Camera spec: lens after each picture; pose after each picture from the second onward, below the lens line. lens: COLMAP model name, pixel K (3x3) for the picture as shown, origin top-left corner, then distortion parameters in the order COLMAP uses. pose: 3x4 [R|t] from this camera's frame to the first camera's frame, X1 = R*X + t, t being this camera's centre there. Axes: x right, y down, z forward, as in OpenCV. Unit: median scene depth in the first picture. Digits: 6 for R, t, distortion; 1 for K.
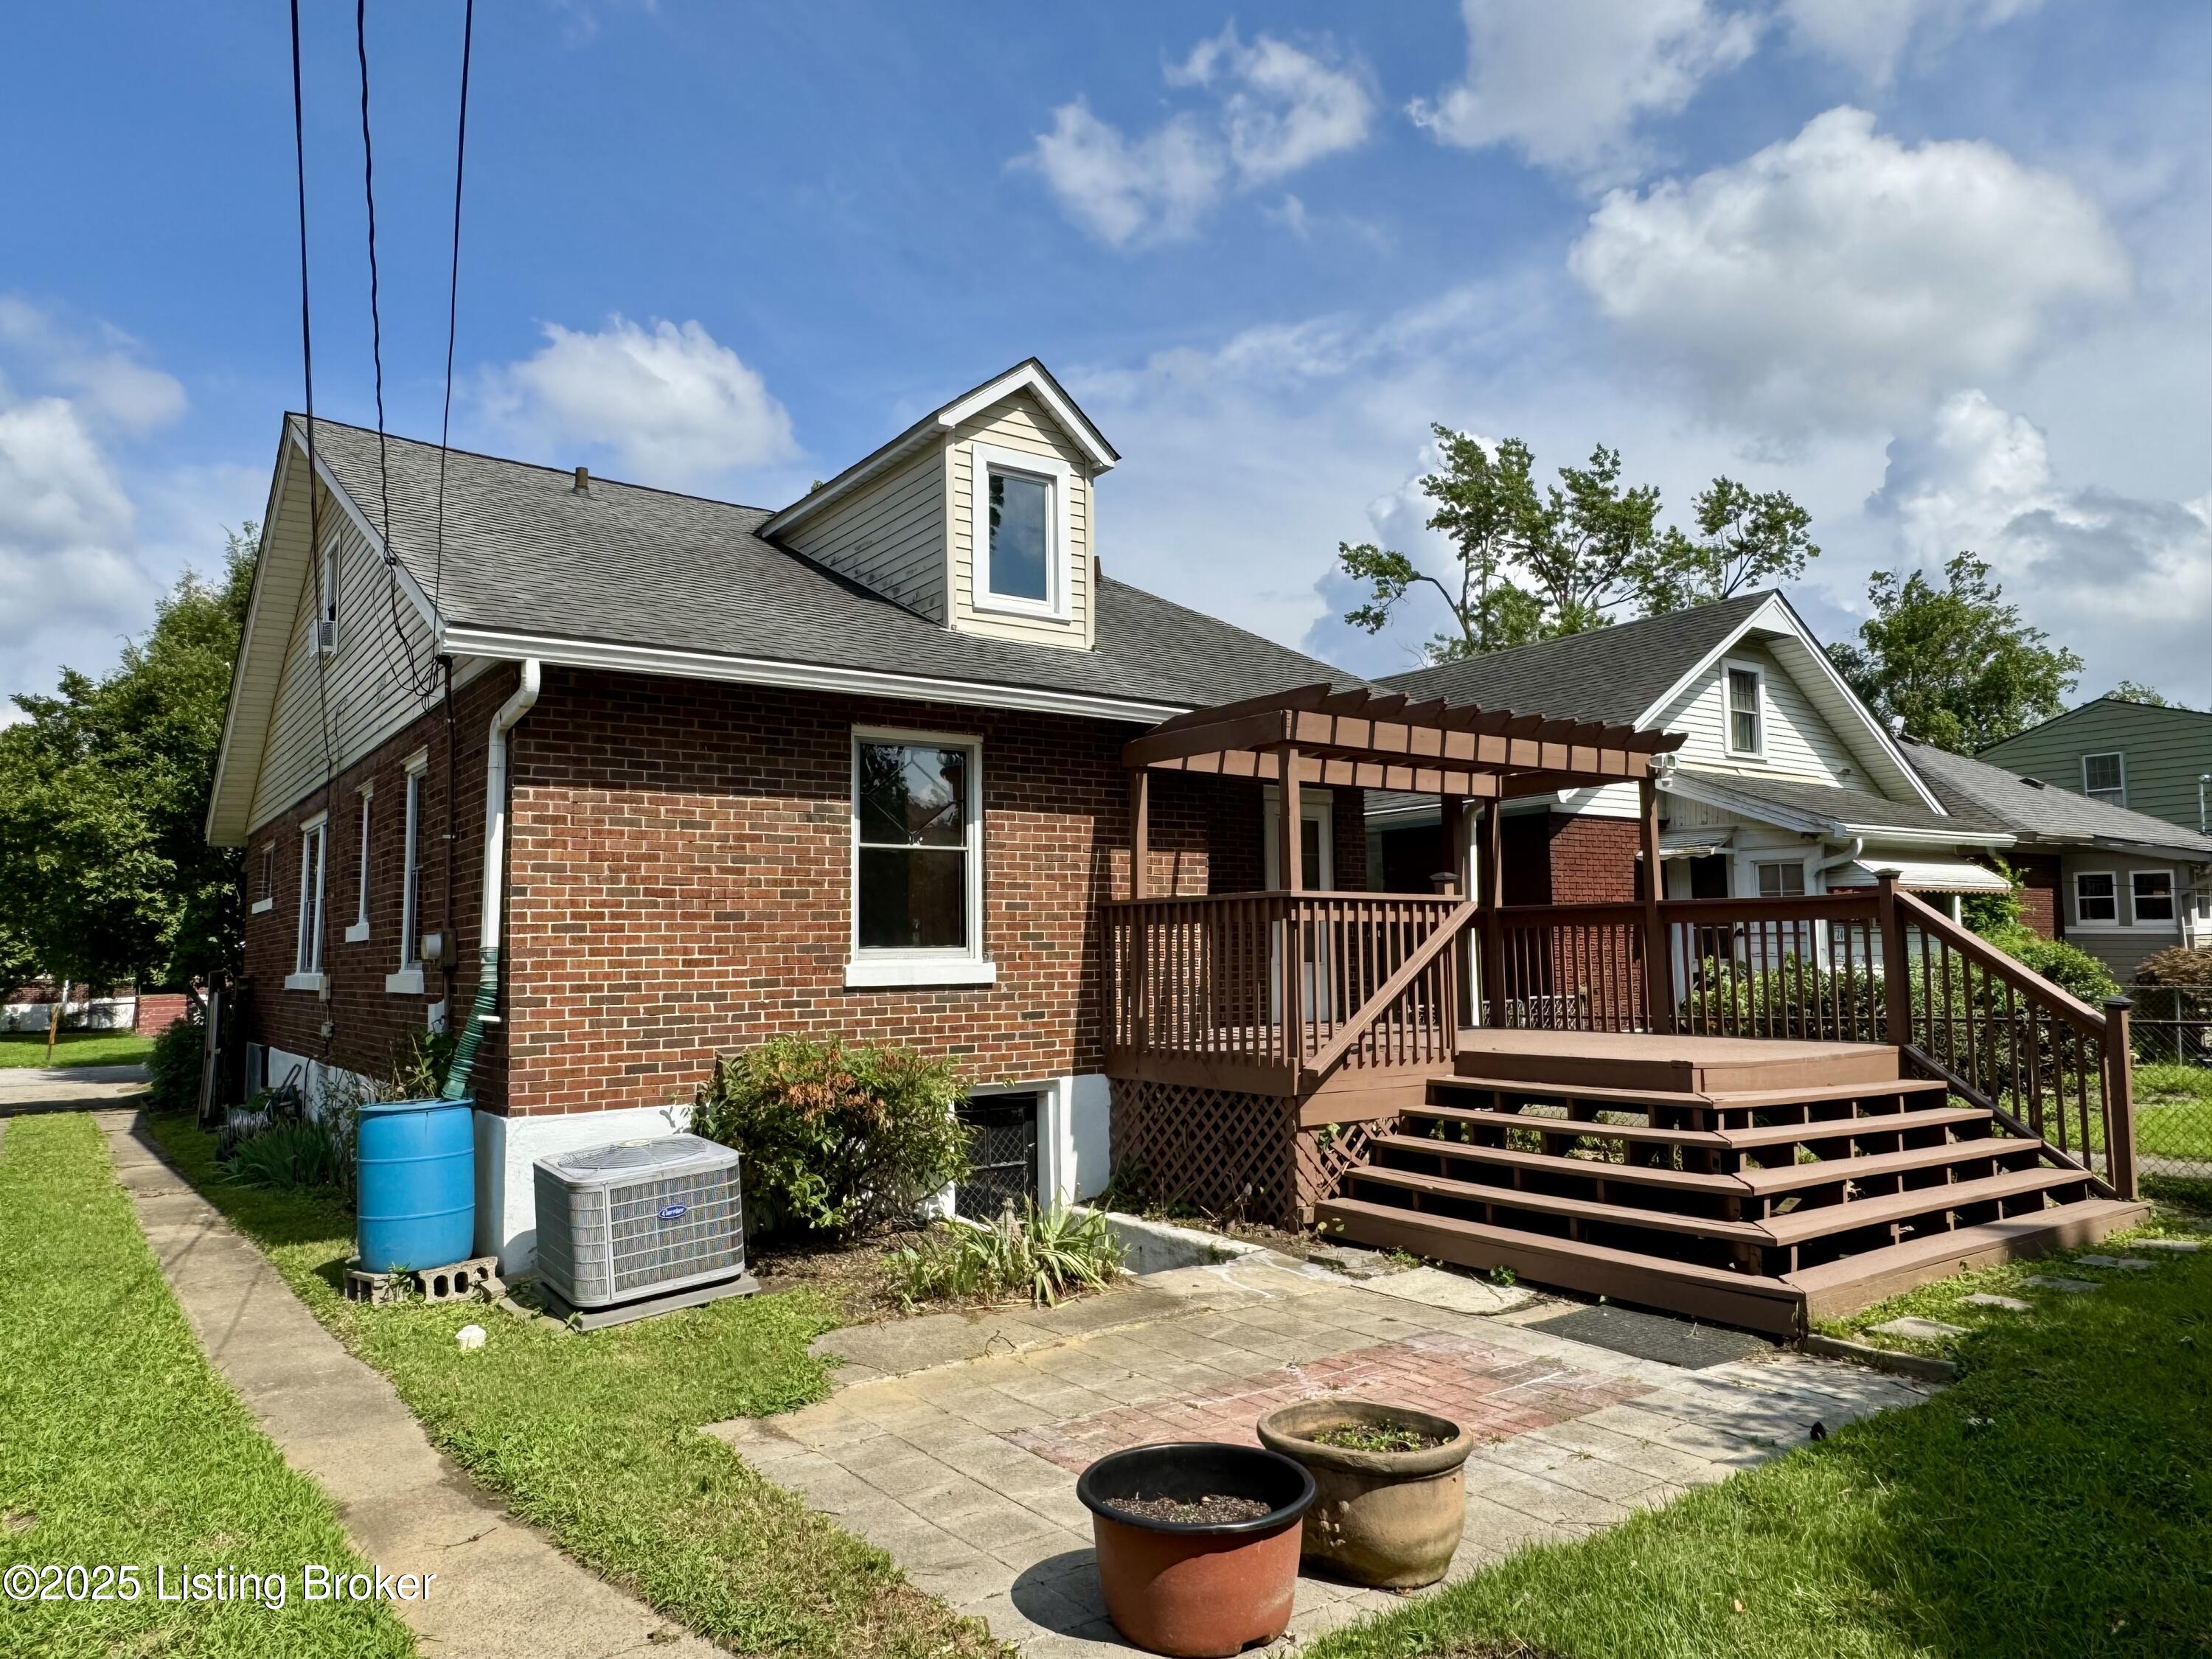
lens RADIAL K [[1431.6, 0, 1106.0], [0, 1431.6, 829.5], [0, 0, 1]] dist [-0.007734, -0.001542]
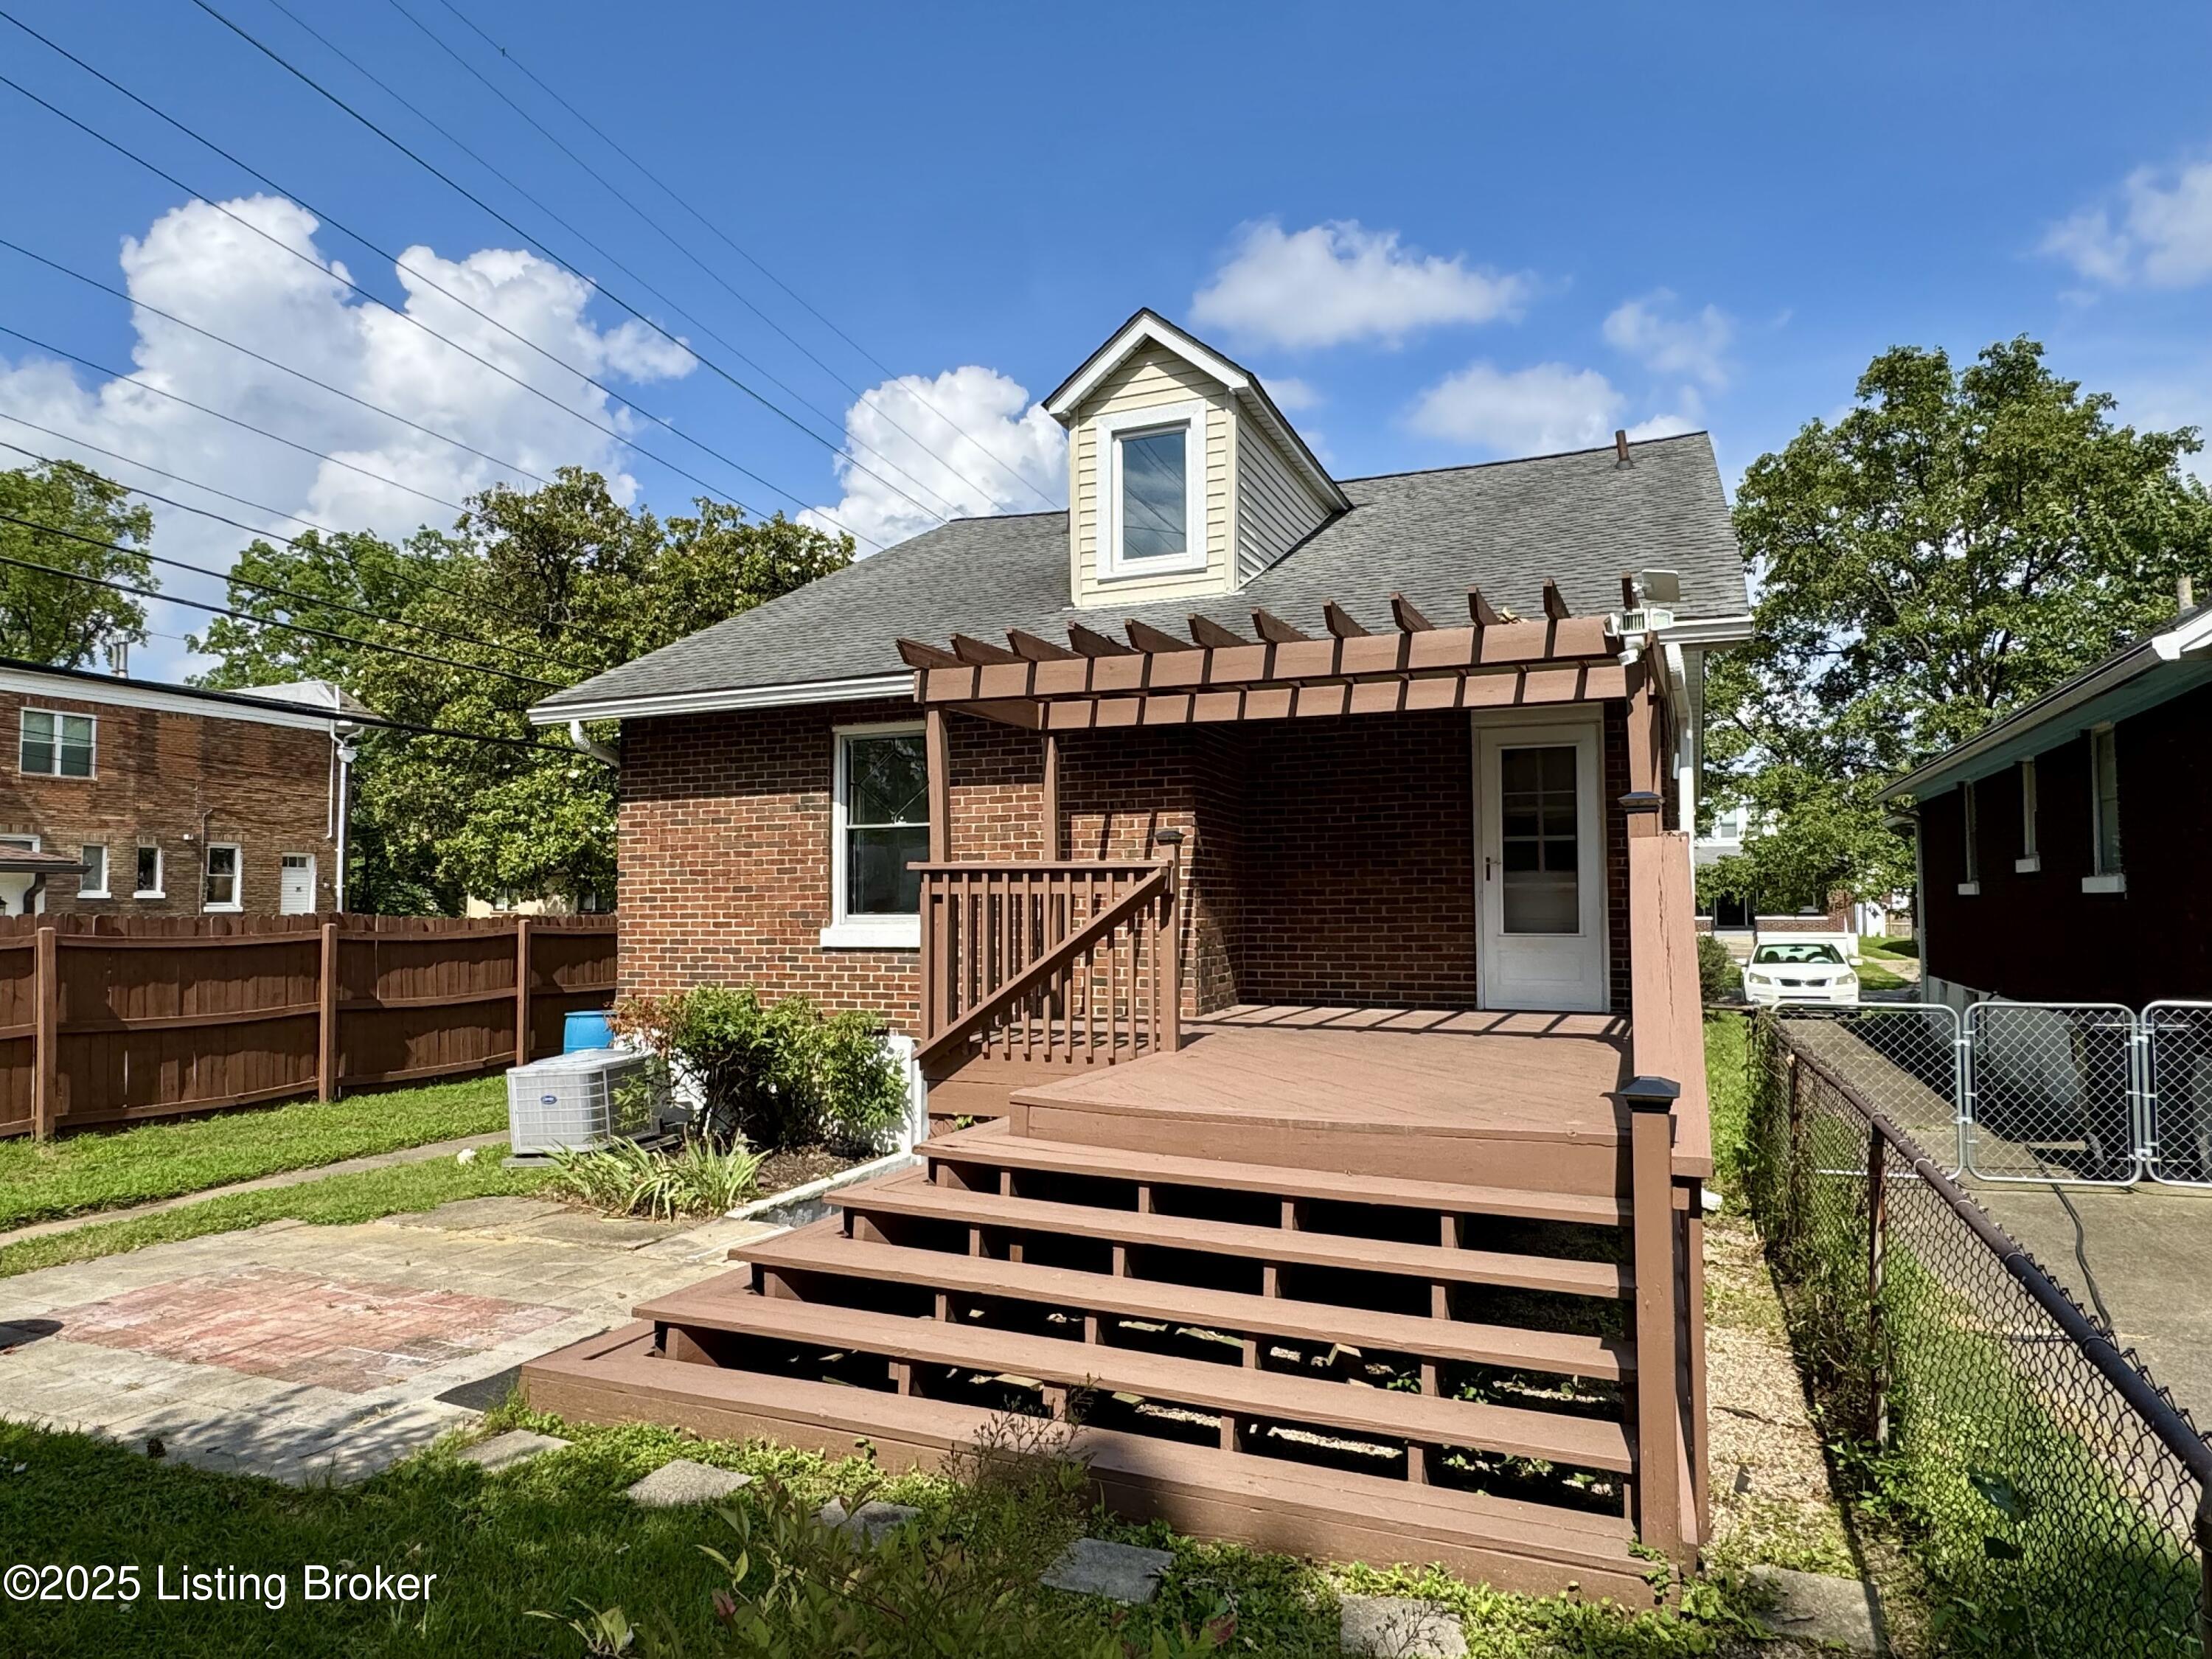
lens RADIAL K [[1351.9, 0, 1106.0], [0, 1351.9, 829.5], [0, 0, 1]] dist [0.002866, 0.001743]
pose [[0.520707, -0.037319, -0.852920, 0.954085], [0.072378, 0.997377, 0.000547, 0.029556], [0.850662, -0.062017, 0.522042, 0.640471]]
